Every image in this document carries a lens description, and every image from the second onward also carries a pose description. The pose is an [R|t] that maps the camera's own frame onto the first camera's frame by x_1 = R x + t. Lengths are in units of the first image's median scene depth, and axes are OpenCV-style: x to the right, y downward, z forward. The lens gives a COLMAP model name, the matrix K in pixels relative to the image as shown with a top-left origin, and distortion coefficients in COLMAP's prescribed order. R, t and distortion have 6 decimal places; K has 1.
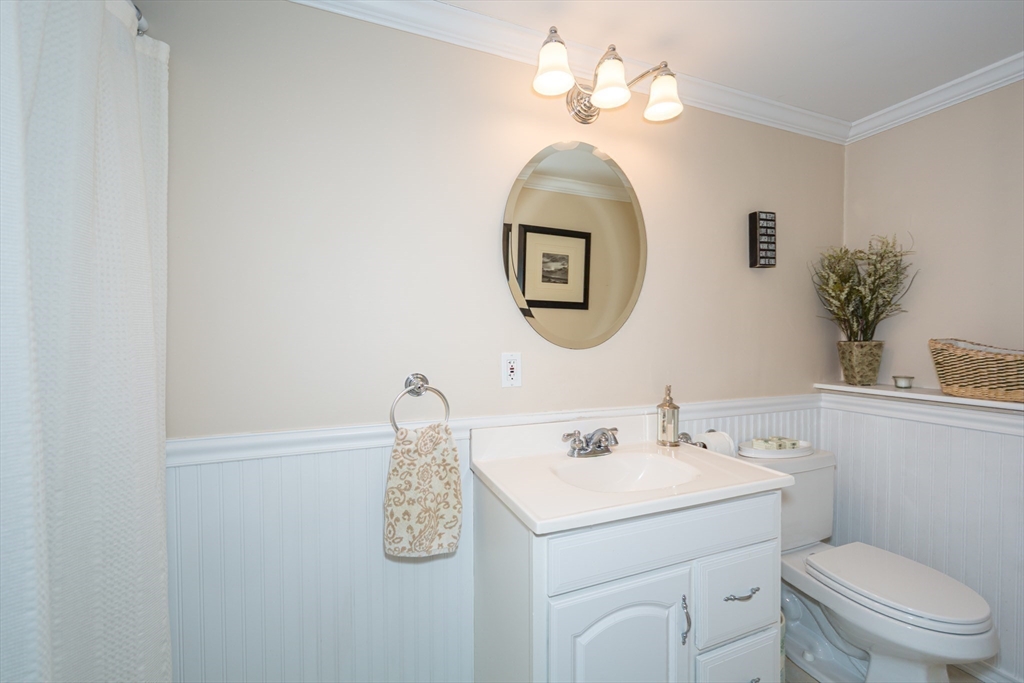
lens RADIAL K [[430.8, 0, 494.2], [0, 430.8, 338.0], [0, 0, 1]] dist [-0.001105, -0.000140]
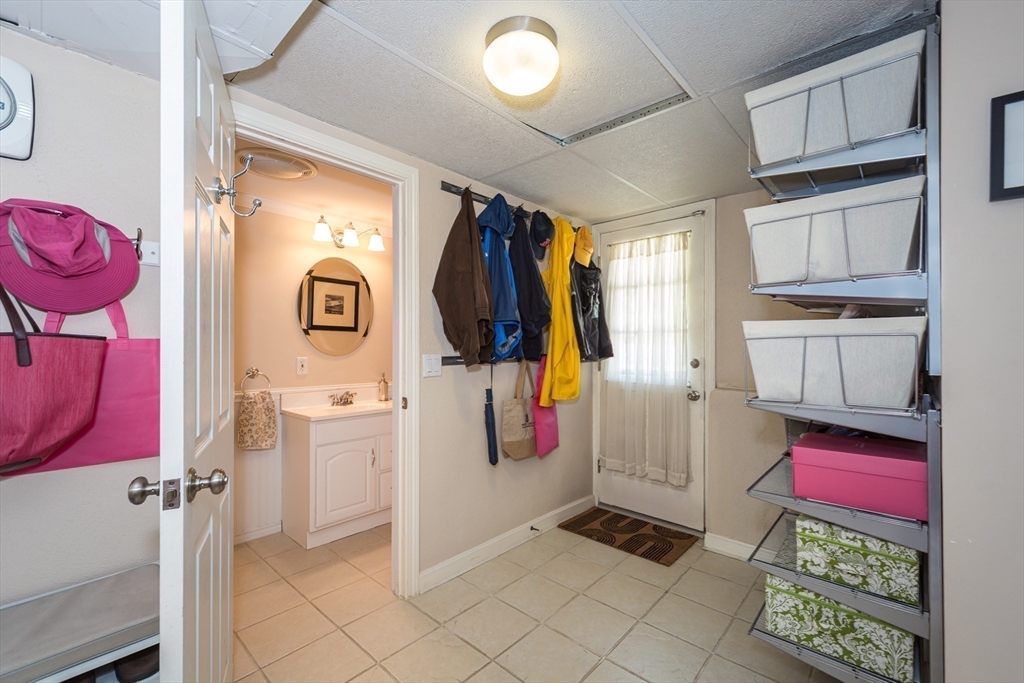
lens RADIAL K [[430.8, 0, 494.2], [0, 430.8, 338.0], [0, 0, 1]] dist [-0.001105, -0.000140]
pose [[0.898726, 0.003868, 0.438493, -0.039615], [0.007836, 0.999660, -0.024879, -0.003173], [-0.438440, 0.025796, 0.898390, -1.338121]]
